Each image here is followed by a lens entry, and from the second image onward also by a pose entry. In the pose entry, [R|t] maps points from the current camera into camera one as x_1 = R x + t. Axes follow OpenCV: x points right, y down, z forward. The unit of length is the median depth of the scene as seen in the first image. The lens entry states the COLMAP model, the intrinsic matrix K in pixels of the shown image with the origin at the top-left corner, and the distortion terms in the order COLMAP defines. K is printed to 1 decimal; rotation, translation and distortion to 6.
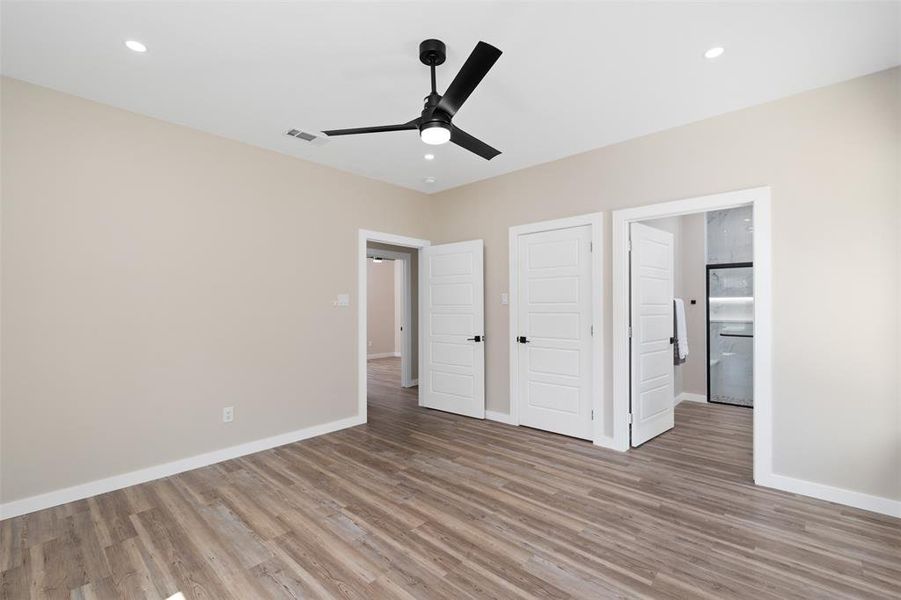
lens RADIAL K [[393.6, 0, 450.0], [0, 393.6, 308.1], [0, 0, 1]] dist [-0.000635, 0.000009]
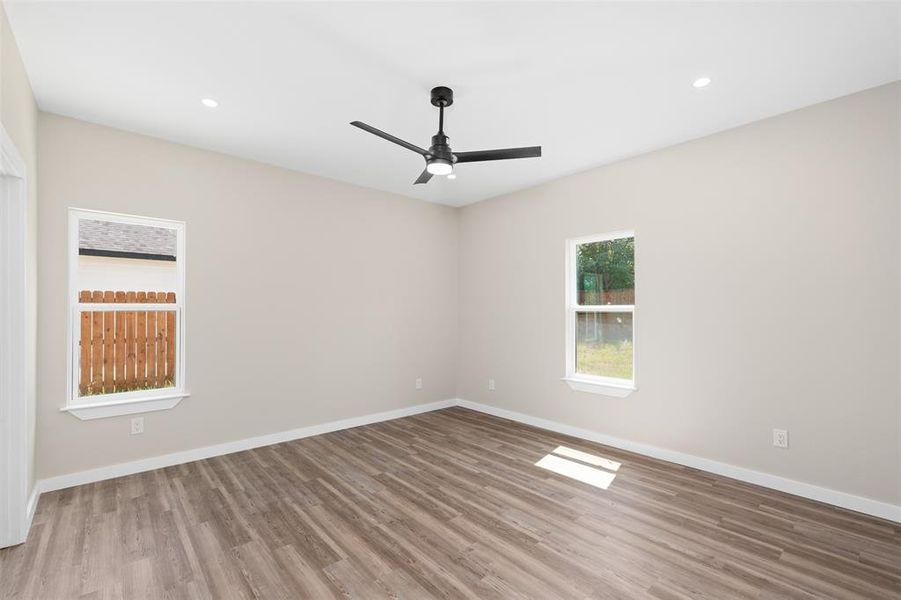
lens RADIAL K [[393.6, 0, 450.0], [0, 393.6, 308.1], [0, 0, 1]] dist [-0.000635, 0.000009]
pose [[-0.994107, 0.005972, 0.108235, -0.183485], [0.005504, 0.999974, -0.004624, -0.011907], [-0.108260, -0.004001, -0.994115, 2.065118]]
